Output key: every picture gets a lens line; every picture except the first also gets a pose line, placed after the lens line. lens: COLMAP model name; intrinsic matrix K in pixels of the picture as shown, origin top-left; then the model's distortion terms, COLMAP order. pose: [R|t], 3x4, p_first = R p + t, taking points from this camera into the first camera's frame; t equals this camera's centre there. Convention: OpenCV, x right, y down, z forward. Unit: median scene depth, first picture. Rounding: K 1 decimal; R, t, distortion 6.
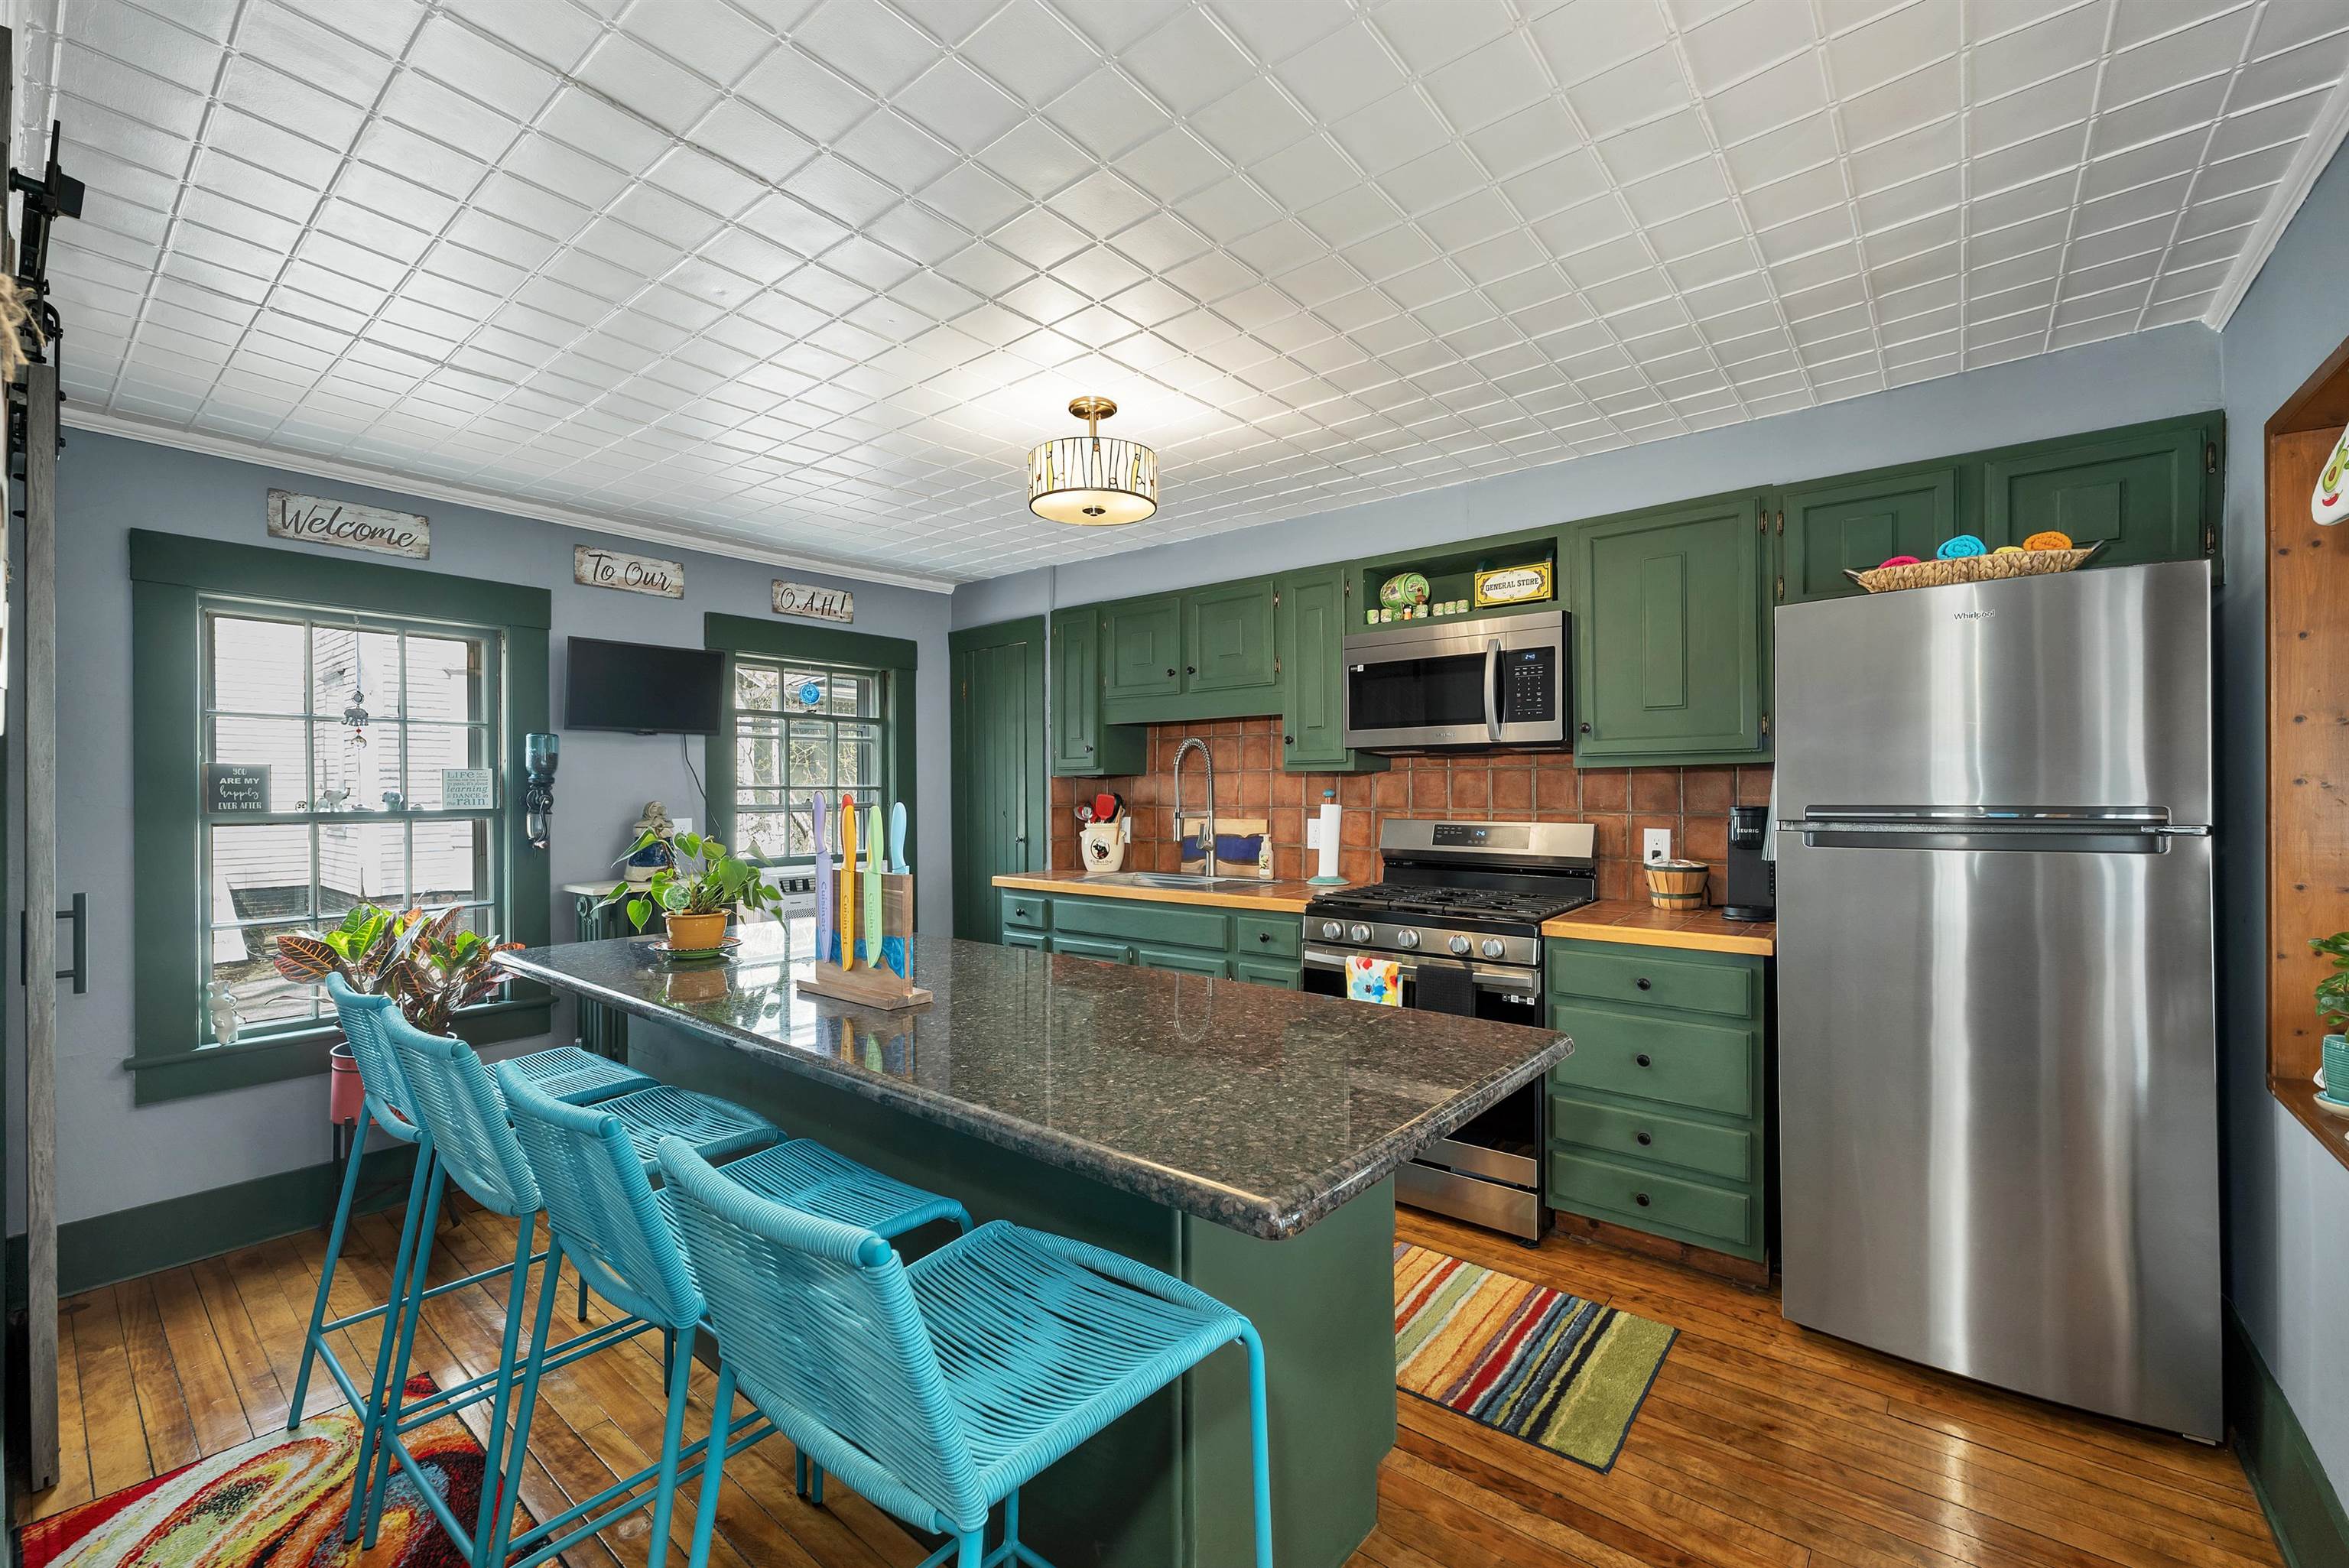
lens RADIAL K [[997.2, 0, 1174.6], [0, 997.2, 789.5], [0, 0, 1]] dist [0.008220, -0.000937]
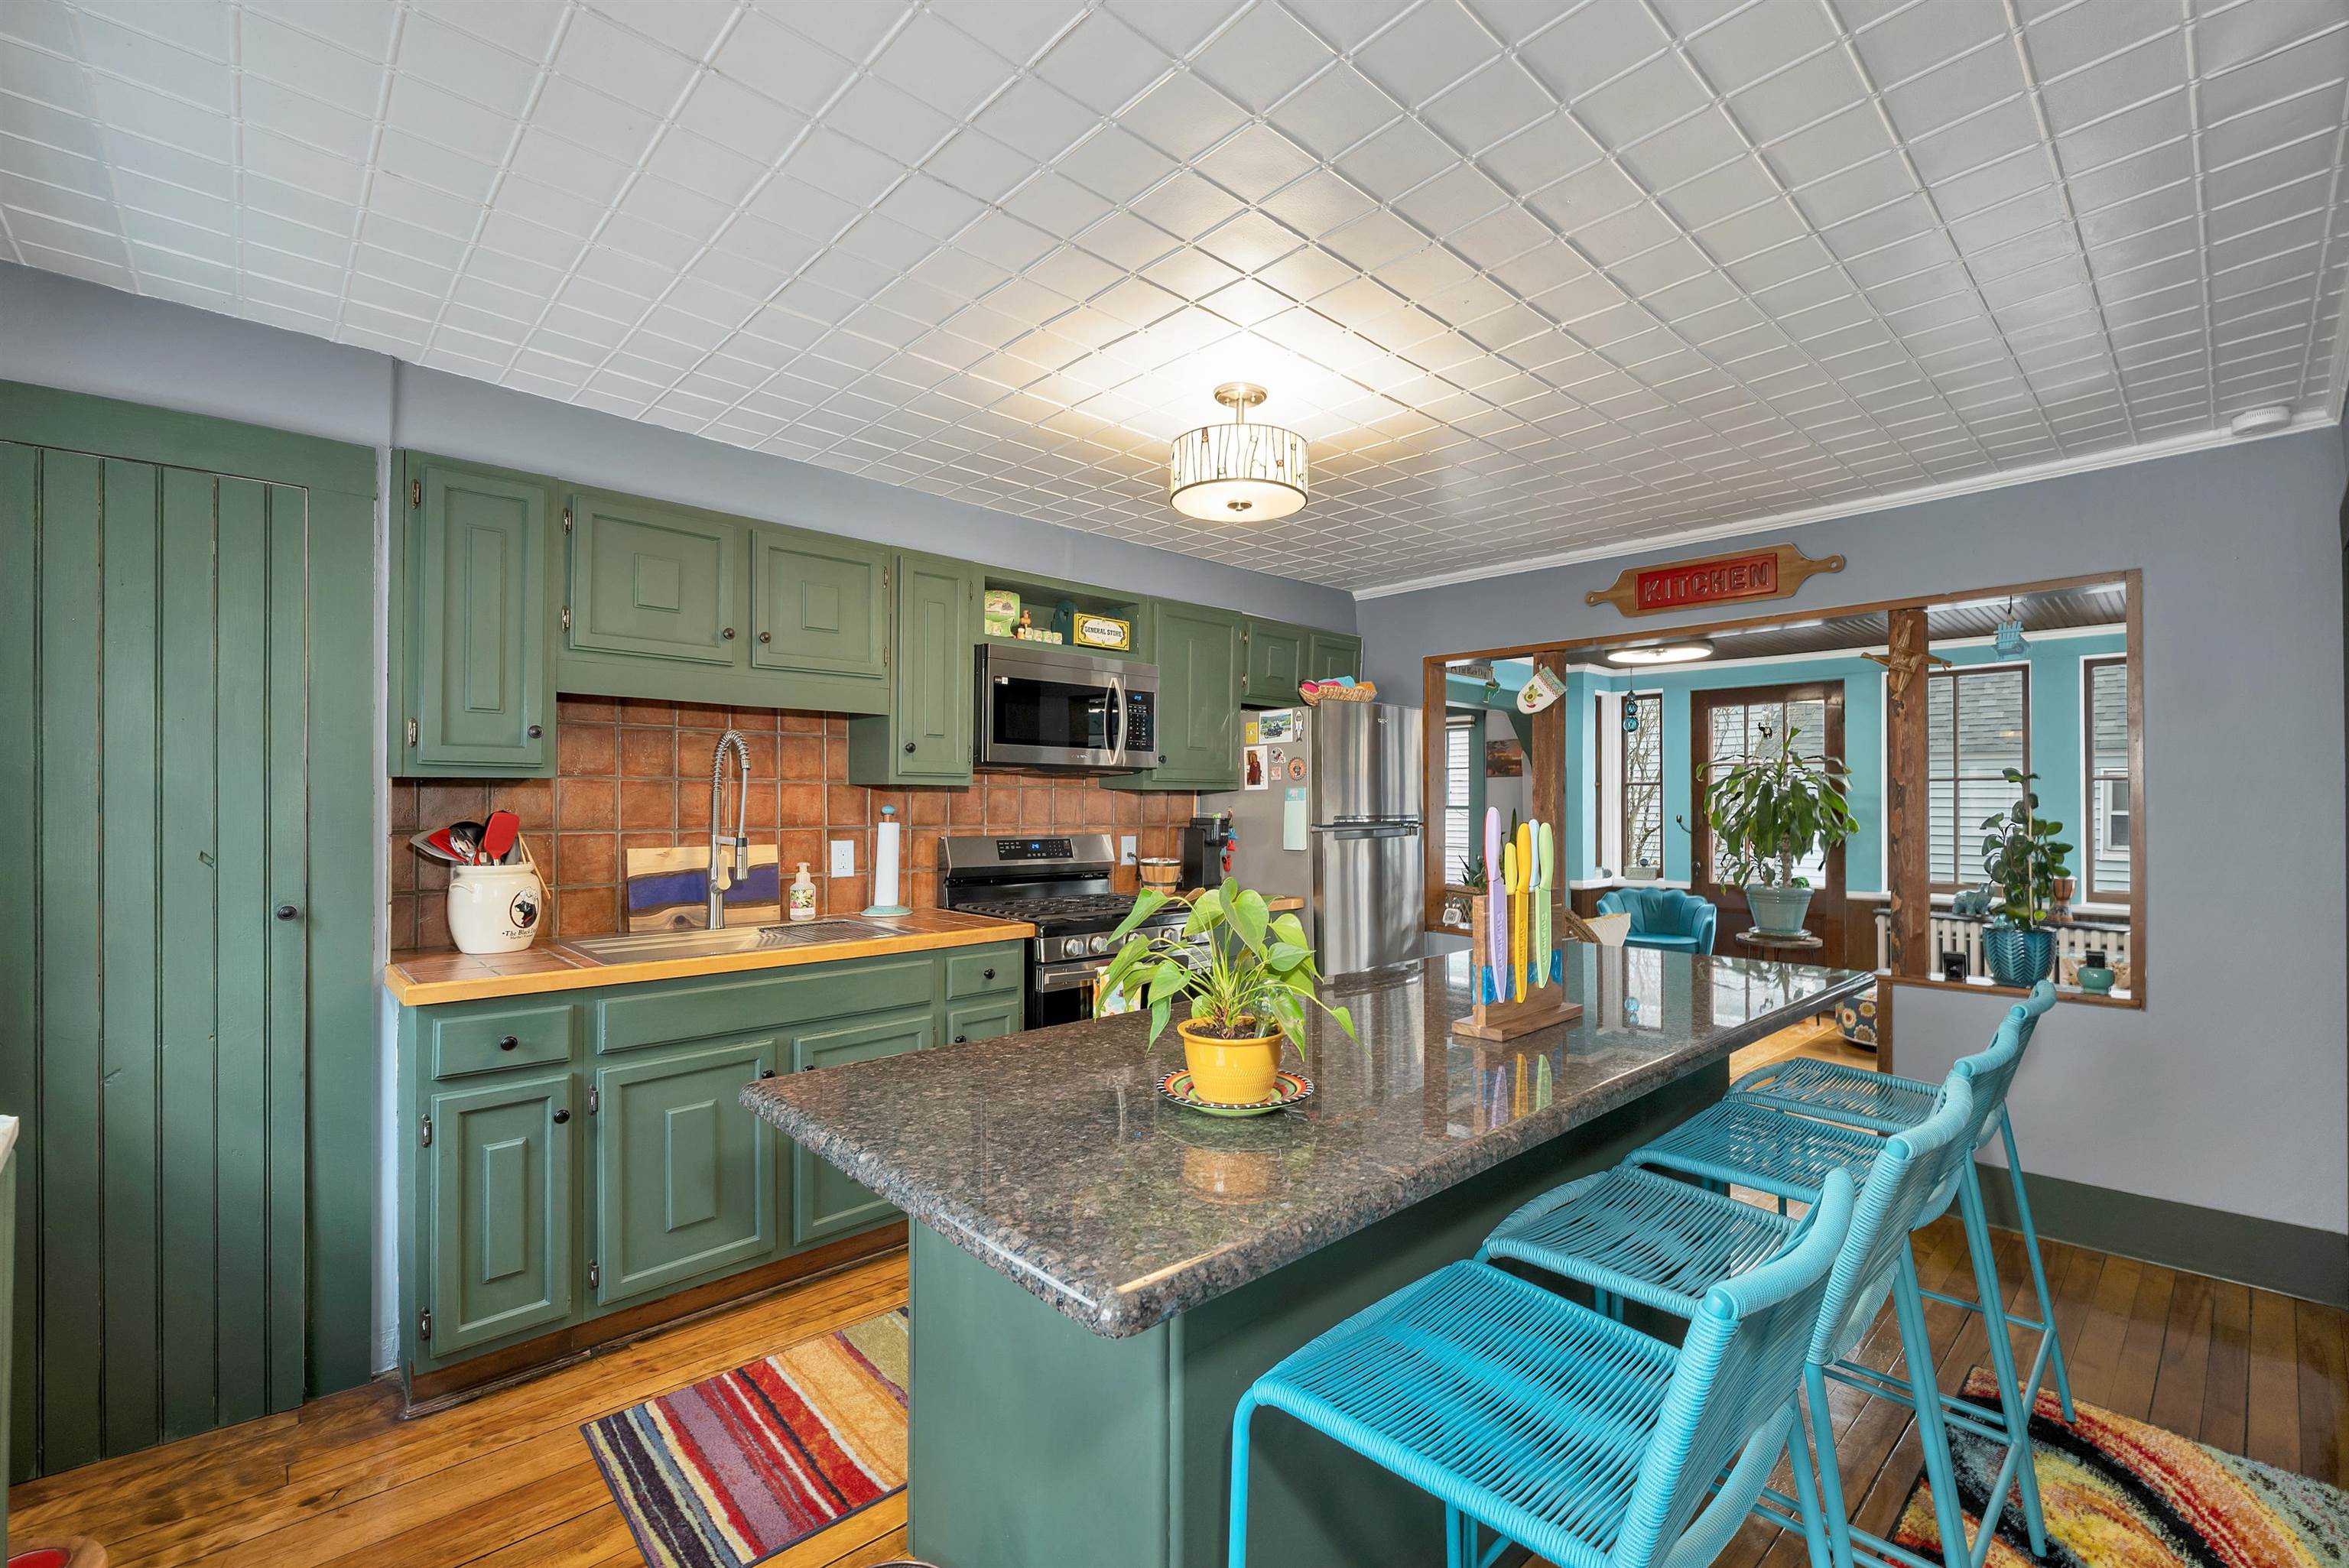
lens RADIAL K [[997.2, 0, 1174.2], [0, 997.2, 797.0], [0, 0, 1]] dist [0.008220, -0.000937]
pose [[0.118074, 0.011041, 0.992943, -0.742630], [-0.003204, 0.999937, -0.010738, 0.001160], [-0.993000, -0.001914, 0.118102, 0.710123]]
